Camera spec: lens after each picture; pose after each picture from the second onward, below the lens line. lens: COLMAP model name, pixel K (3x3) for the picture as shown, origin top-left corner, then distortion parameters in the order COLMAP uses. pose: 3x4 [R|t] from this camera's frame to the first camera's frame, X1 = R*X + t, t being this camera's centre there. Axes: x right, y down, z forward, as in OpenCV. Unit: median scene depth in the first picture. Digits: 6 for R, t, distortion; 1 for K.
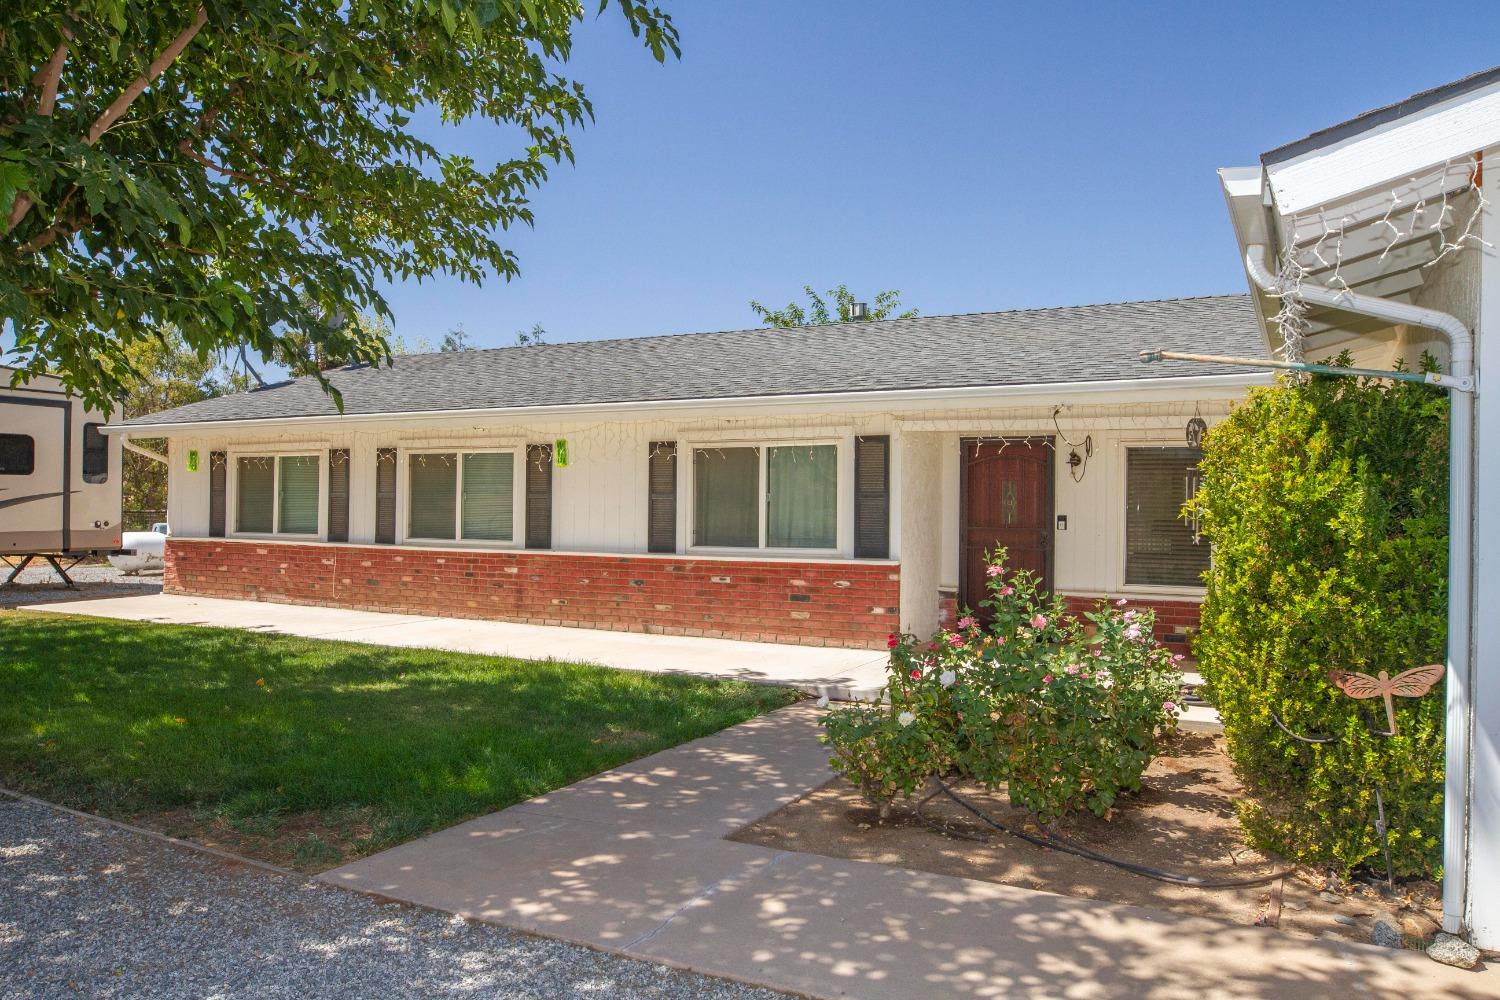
lens RADIAL K [[1127.9, 0, 742.9], [0, 1127.9, 496.0], [0, 0, 1]] dist [-0.035363, 0.011436]
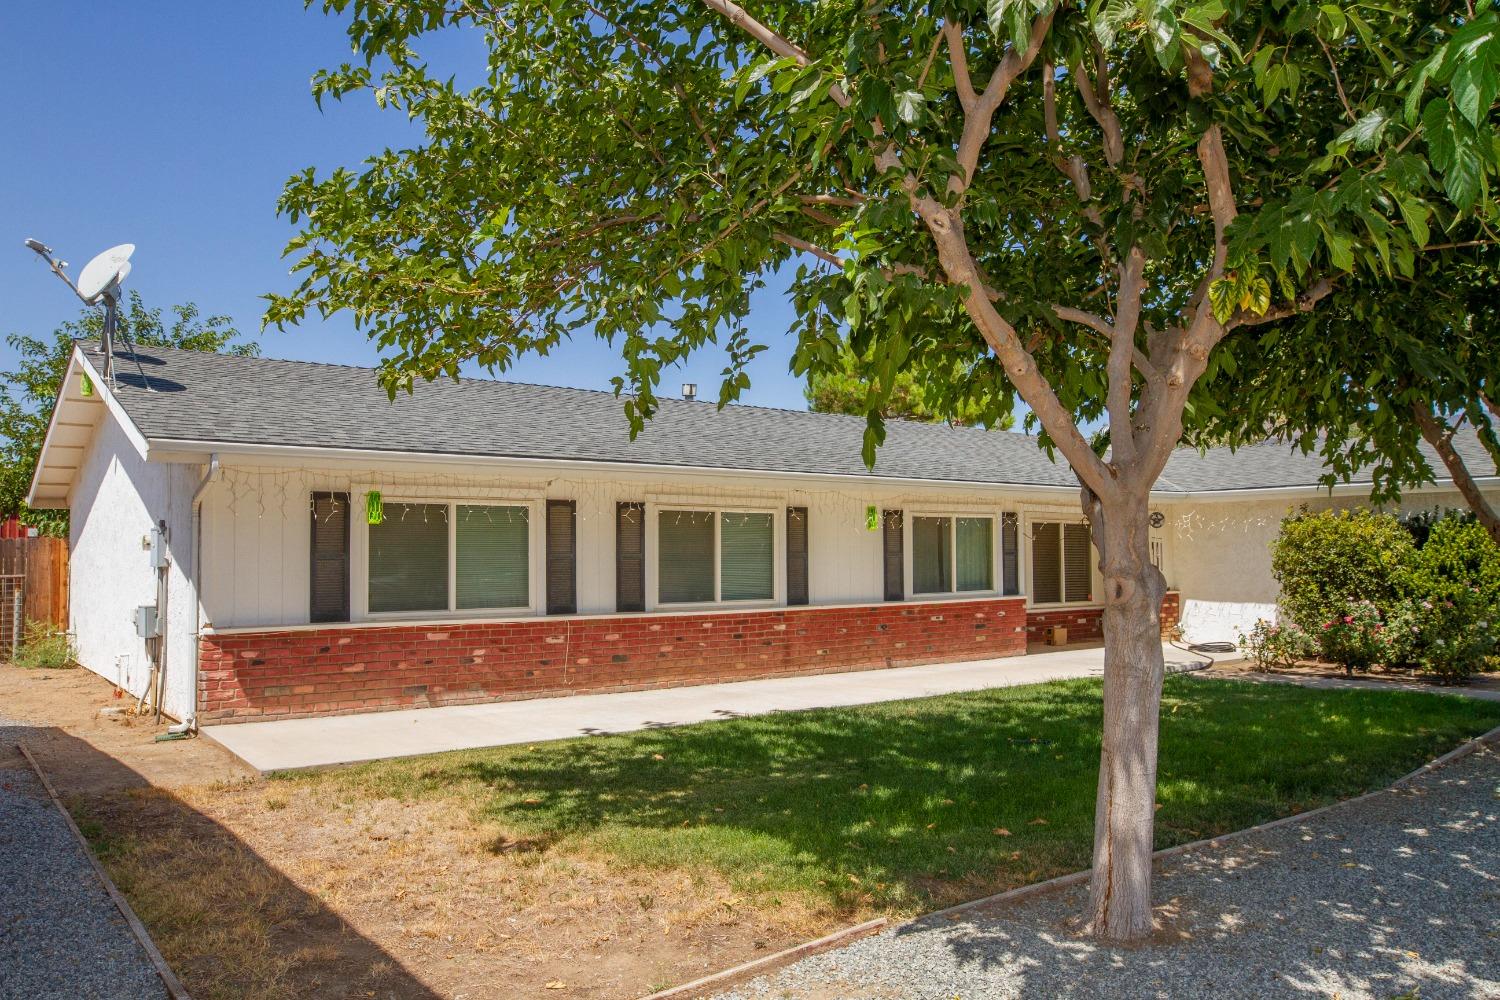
lens RADIAL K [[1127.9, 0, 741.6], [0, 1127.9, 500.6], [0, 0, 1]] dist [-0.035363, 0.011436]
pose [[0.392284, 0.039333, 0.919003, -1.128018], [0.006665, 0.998938, -0.045599, -0.003346], [-0.919820, 0.024013, 0.391606, 0.597645]]
